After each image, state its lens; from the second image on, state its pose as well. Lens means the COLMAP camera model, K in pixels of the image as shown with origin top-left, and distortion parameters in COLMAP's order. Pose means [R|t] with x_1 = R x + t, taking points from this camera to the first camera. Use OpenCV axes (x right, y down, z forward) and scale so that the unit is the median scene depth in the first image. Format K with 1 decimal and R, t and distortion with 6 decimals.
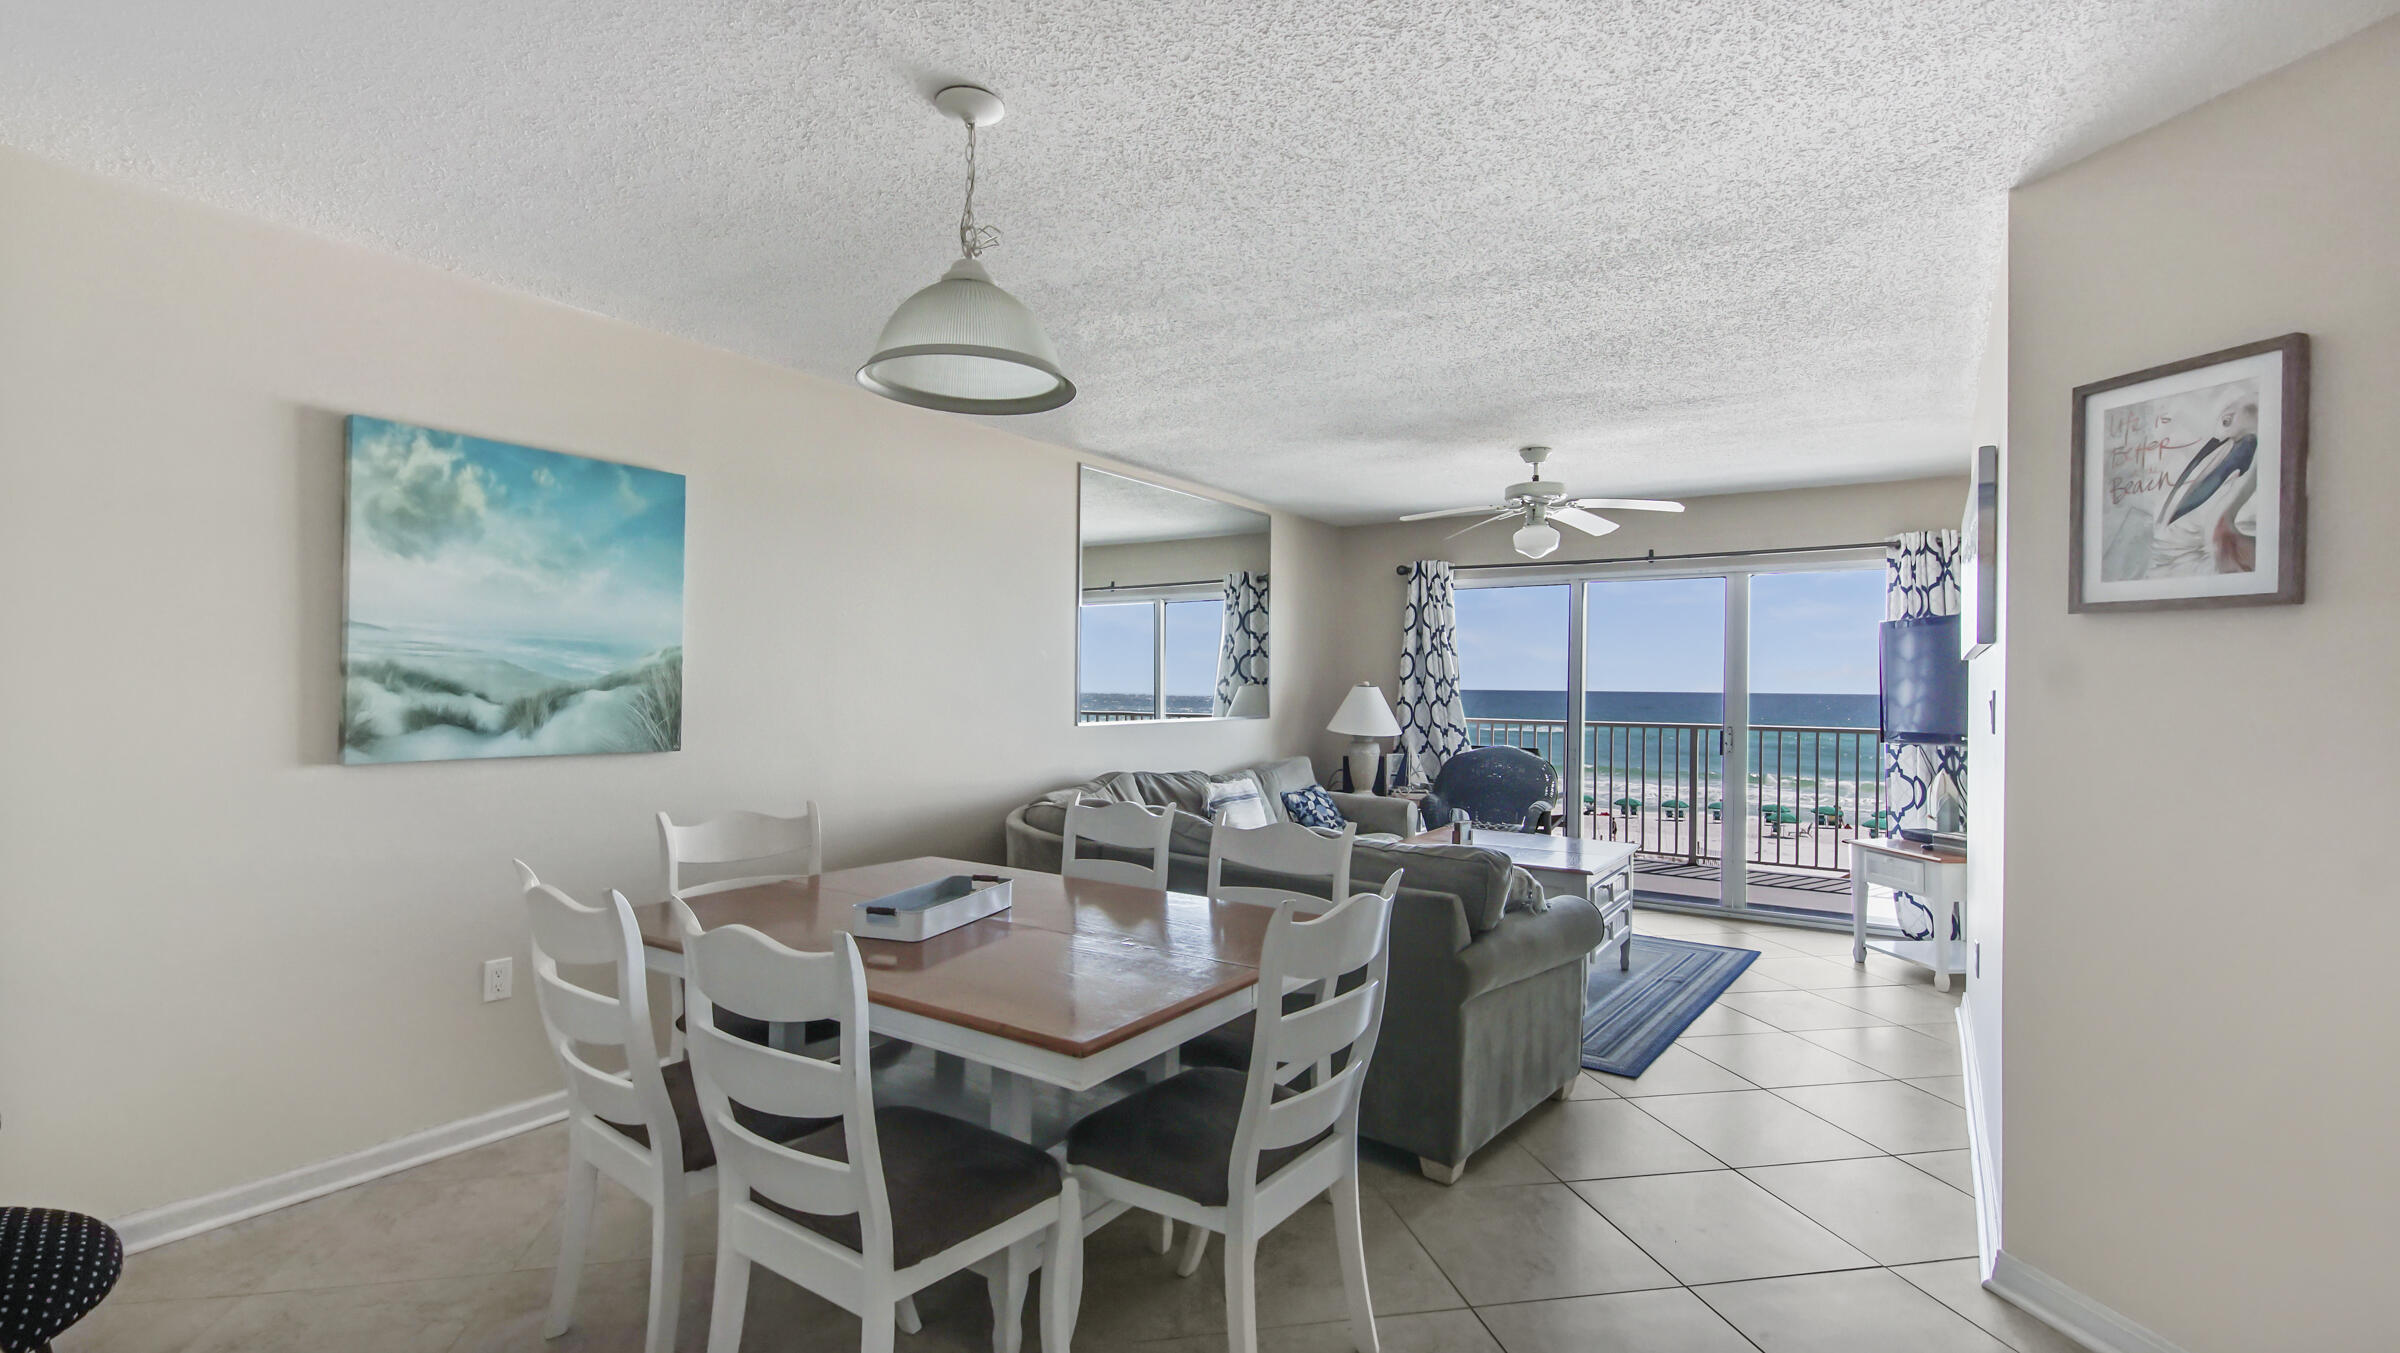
lens RADIAL K [[1050.8, 0, 1199.7], [0, 1050.8, 681.0], [0, 0, 1]] dist [0.028318, -0.015194]
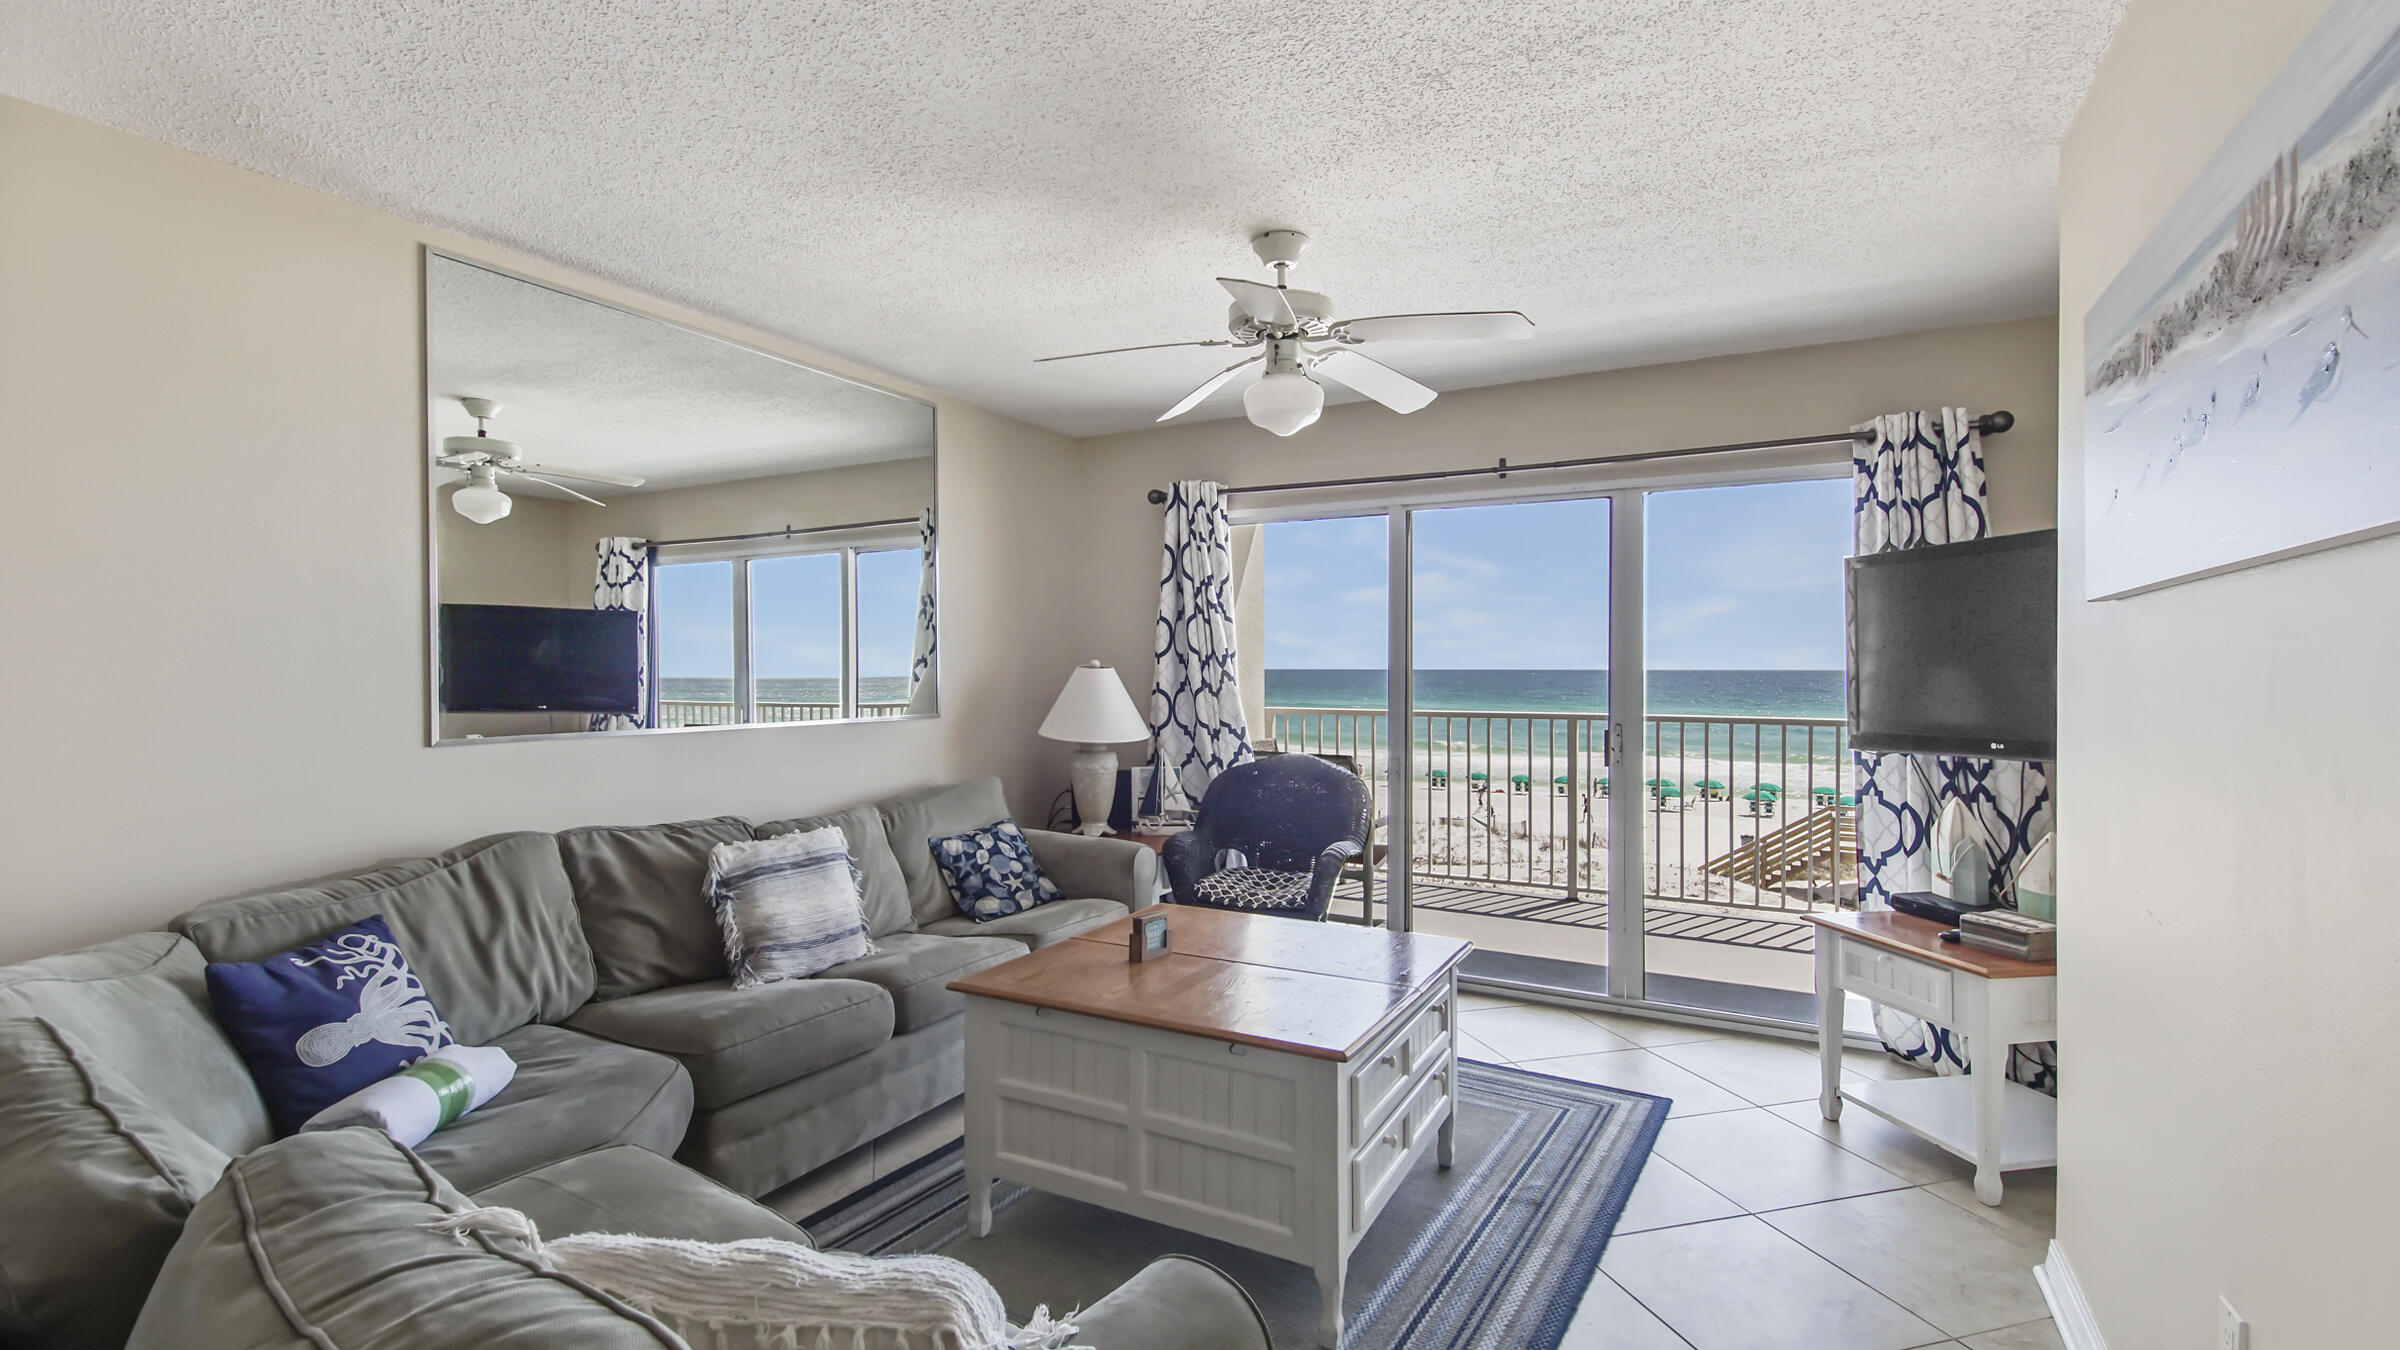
lens RADIAL K [[1012.0, 0, 1197.9], [0, 1012.0, 664.1], [0, 0, 1]] dist [0.003778, -0.000115]
pose [[0.997307, -0.009693, 0.072694, 0.236344], [0.009584, 0.999952, 0.001851, 0.003176], [-0.072709, -0.001149, 0.997353, 0.475264]]
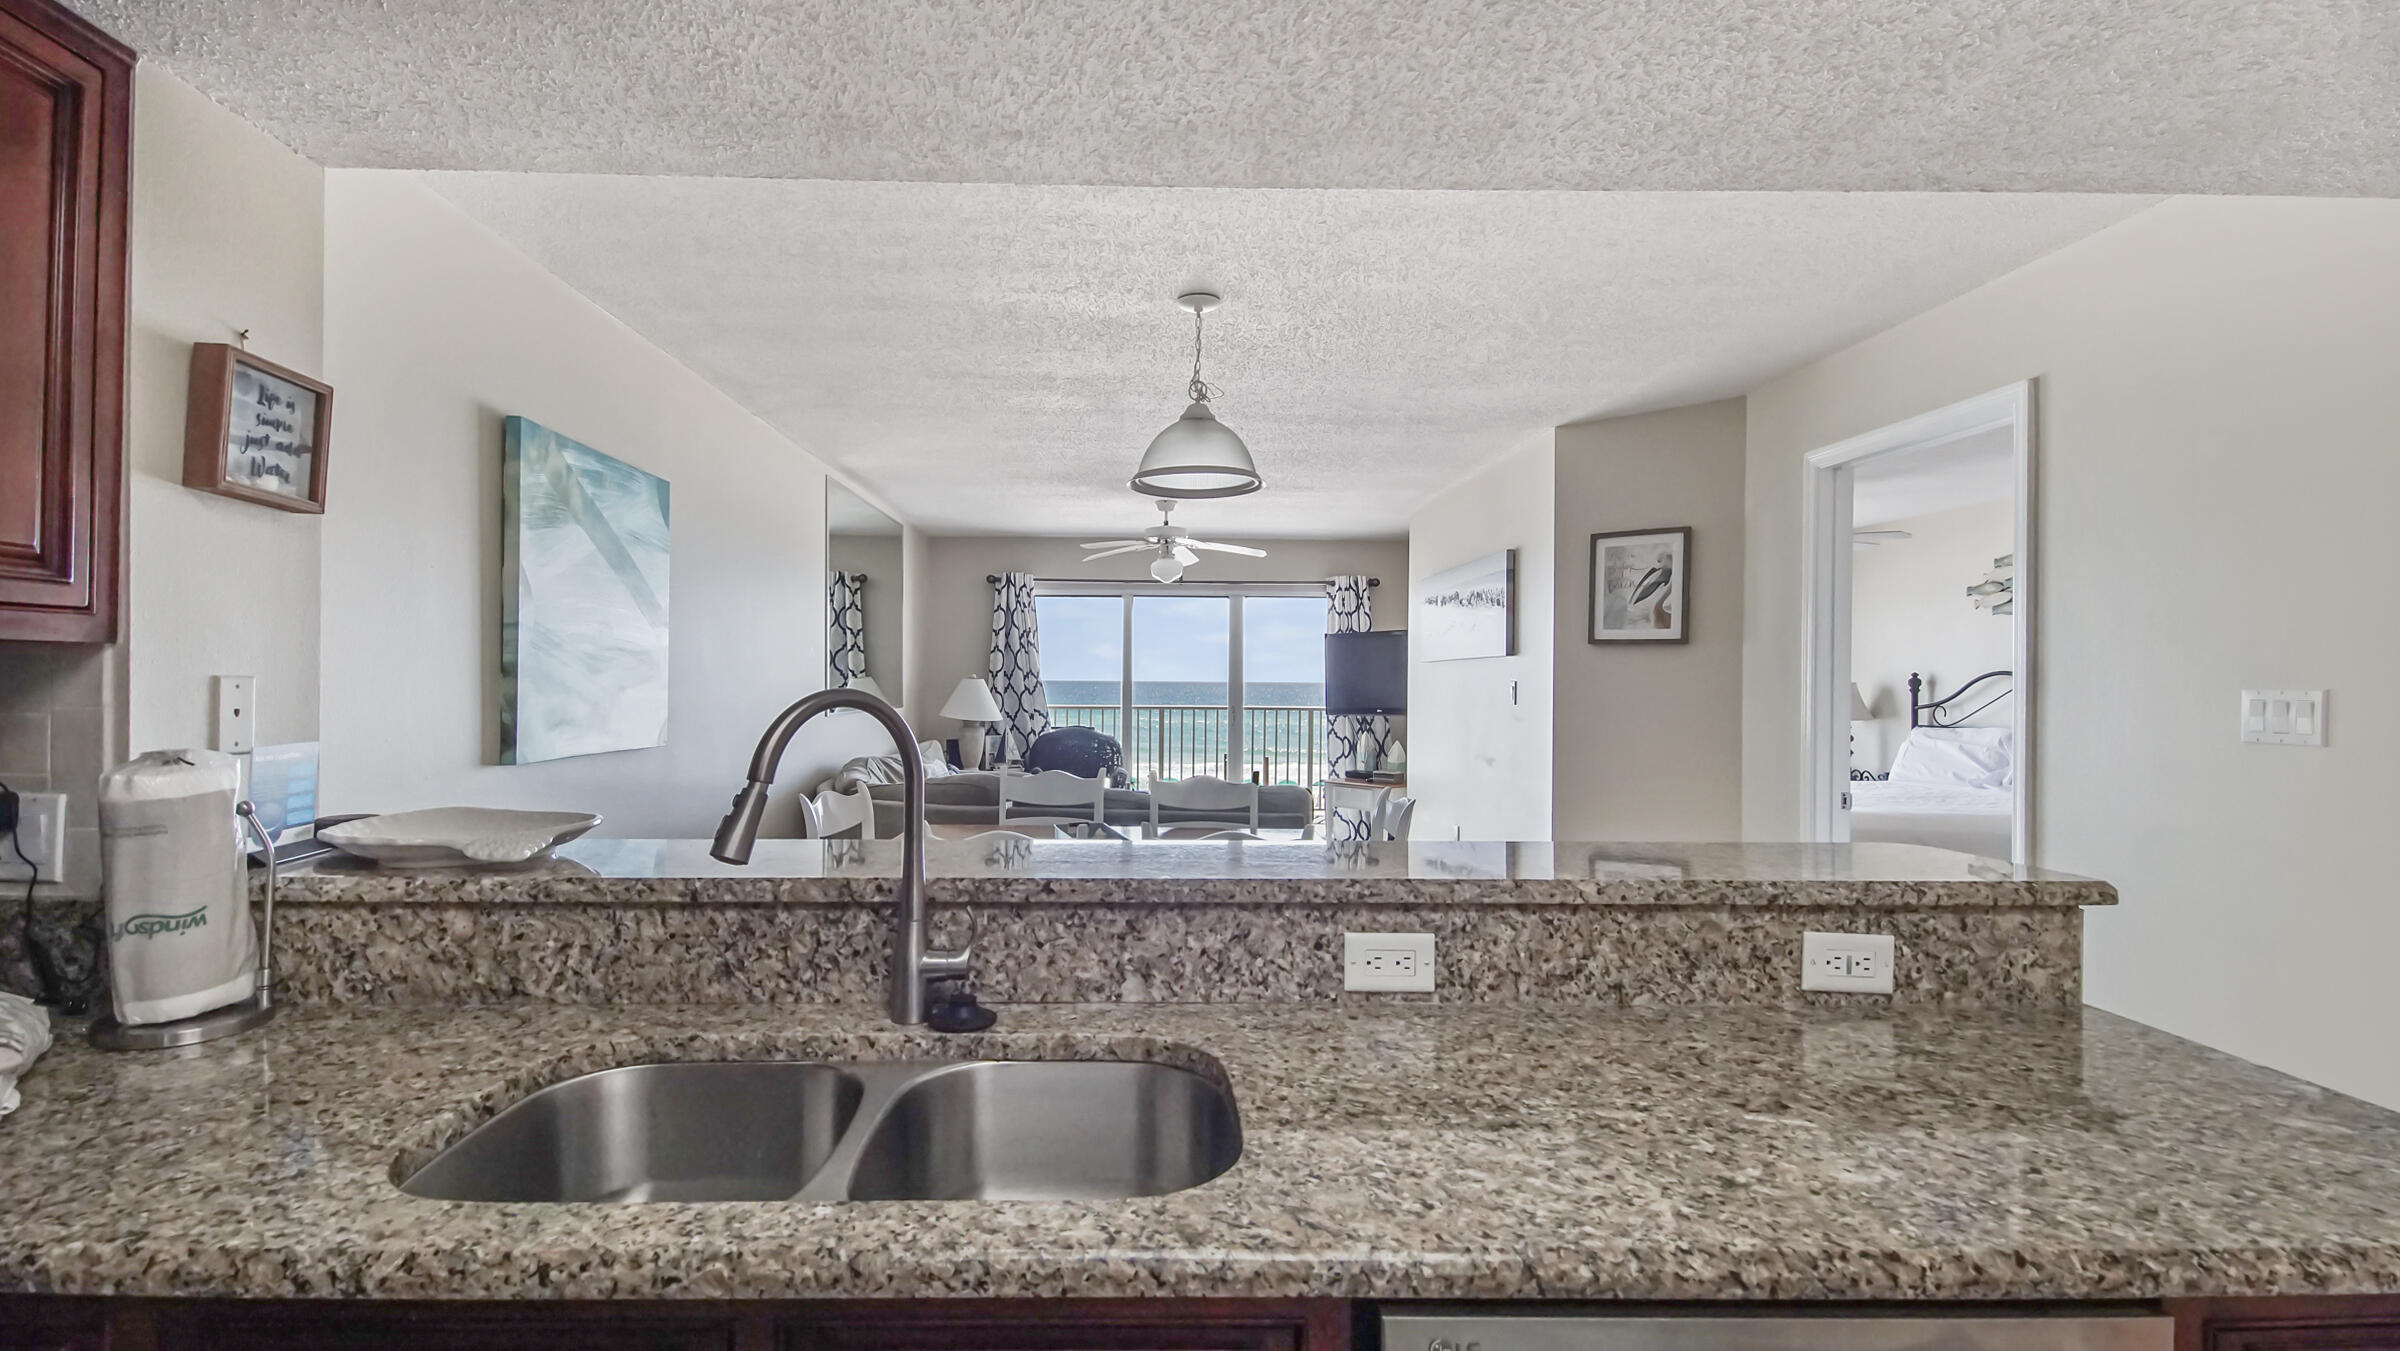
lens RADIAL K [[1050.8, 0, 1126.8], [0, 1050.8, 681.5], [0, 0, 1]] dist [0.028318, -0.015194]
pose [[0.824855, -0.006690, 0.565305, -0.483338], [0.000095, 0.999932, 0.011695, -0.007050], [-0.565345, -0.009593, 0.824799, -0.078156]]
